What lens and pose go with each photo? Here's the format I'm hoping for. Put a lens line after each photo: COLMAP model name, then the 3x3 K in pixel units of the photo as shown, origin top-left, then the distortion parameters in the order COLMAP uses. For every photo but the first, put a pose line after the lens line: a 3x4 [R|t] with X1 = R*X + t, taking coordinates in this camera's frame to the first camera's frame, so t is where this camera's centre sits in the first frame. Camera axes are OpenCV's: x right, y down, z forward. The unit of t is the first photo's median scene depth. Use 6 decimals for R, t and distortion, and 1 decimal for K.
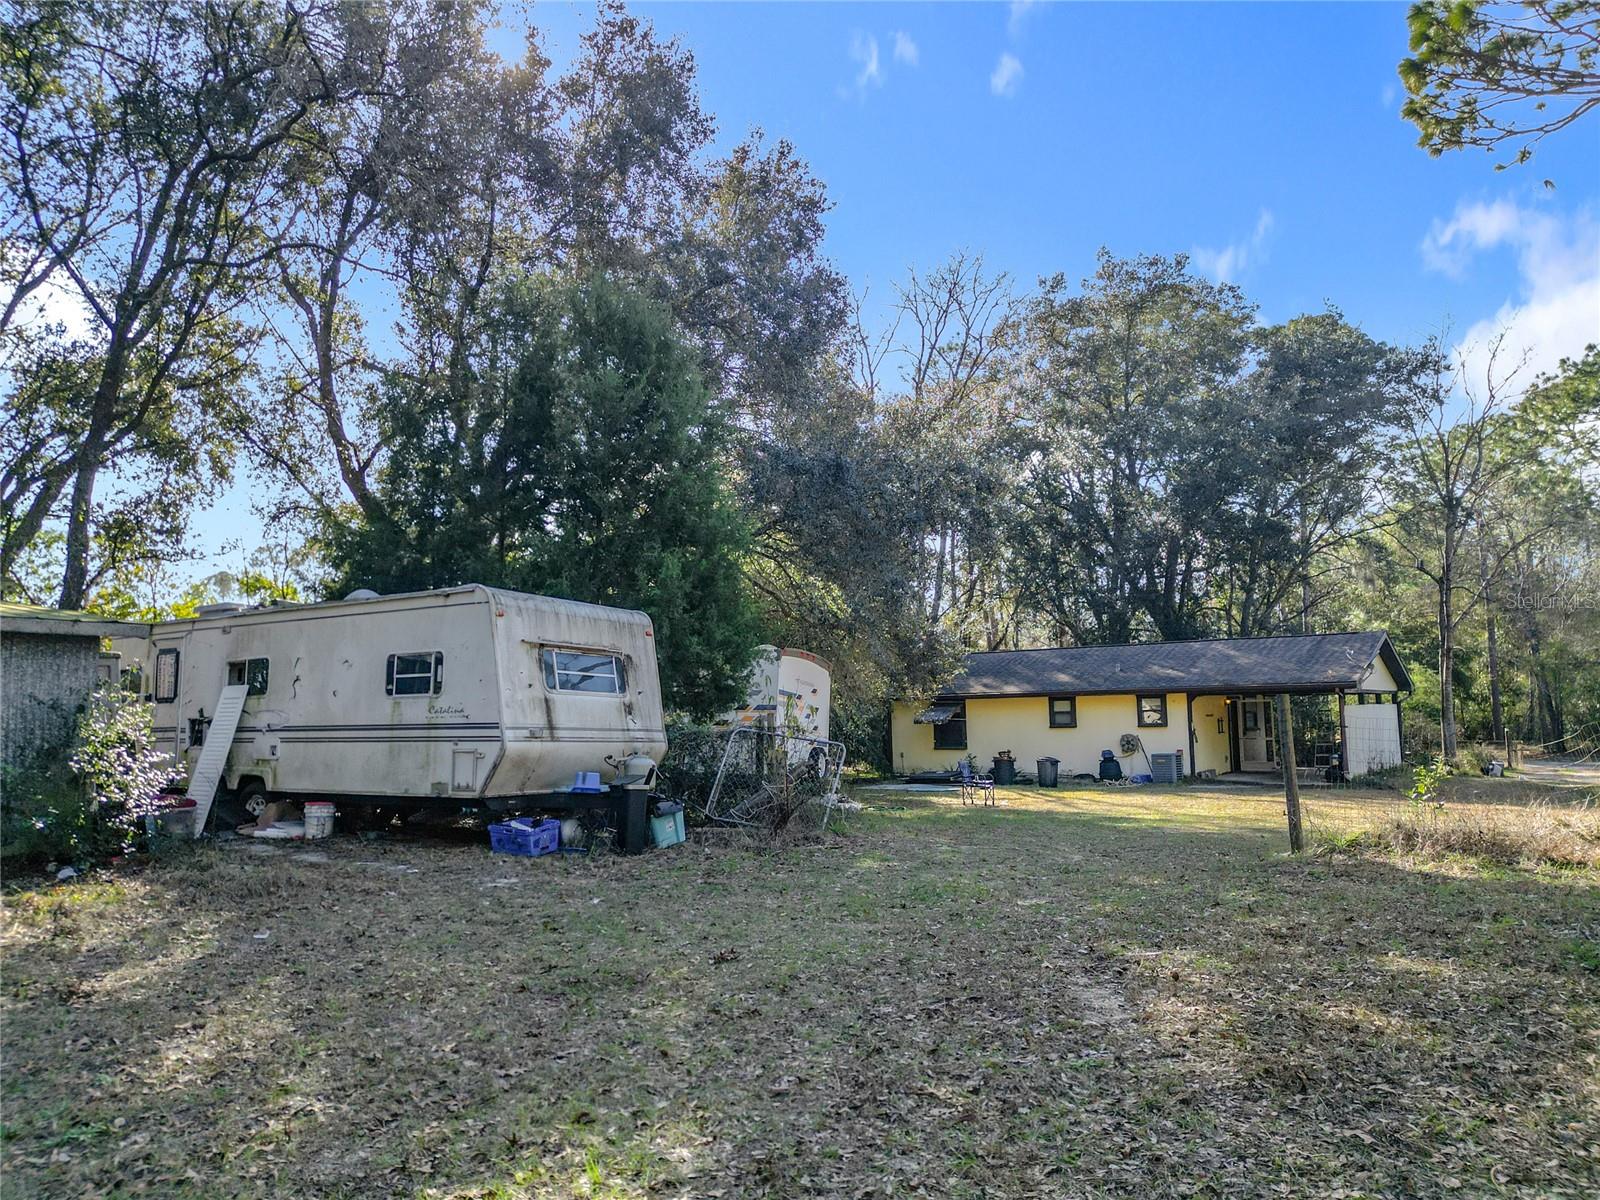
lens RADIAL K [[1125.2, 0, 802.9], [0, 1125.2, 597.8], [0, 0, 1]] dist [0.031044, -0.037569]
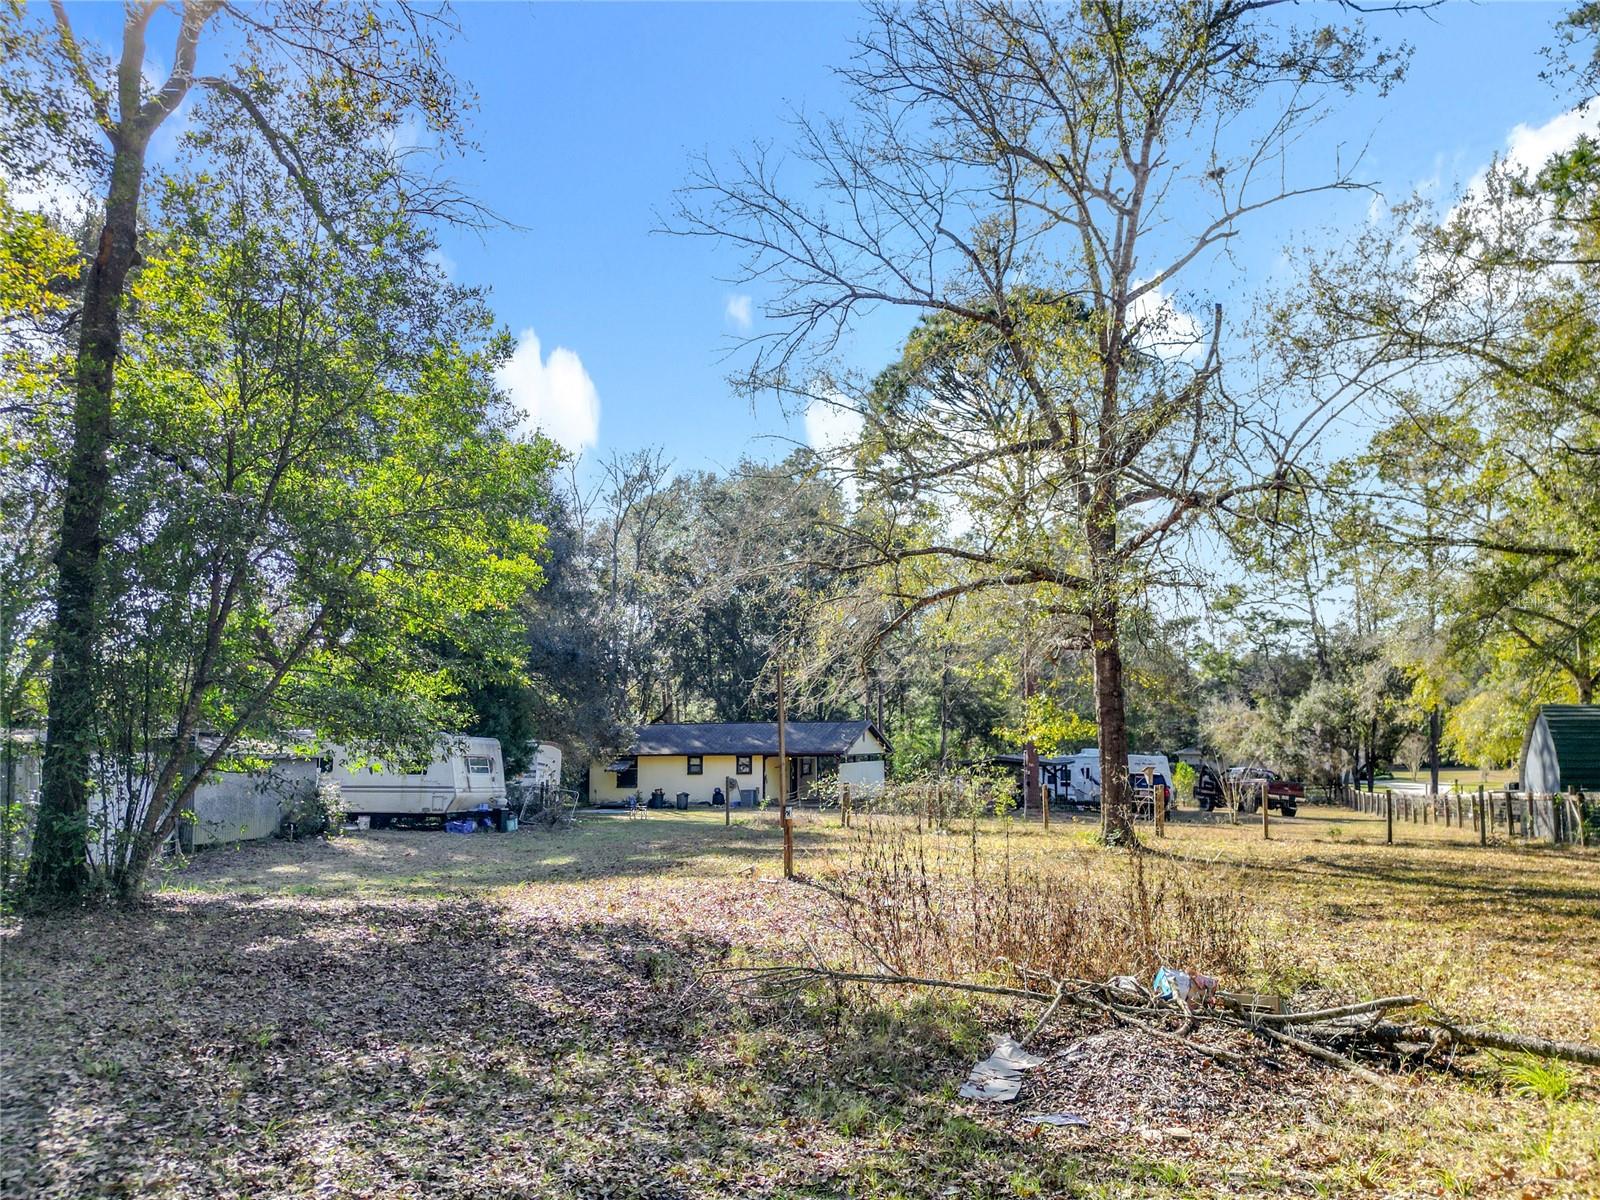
lens RADIAL K [[1125.2, 0, 799.9], [0, 1125.2, 605.4], [0, 0, 1]] dist [0.031044, -0.037569]
pose [[0.964752, 0.040966, 0.259953, -0.069992], [-0.036667, 0.999099, -0.021367, -0.115016], [-0.260594, 0.011082, 0.965385, -0.719157]]
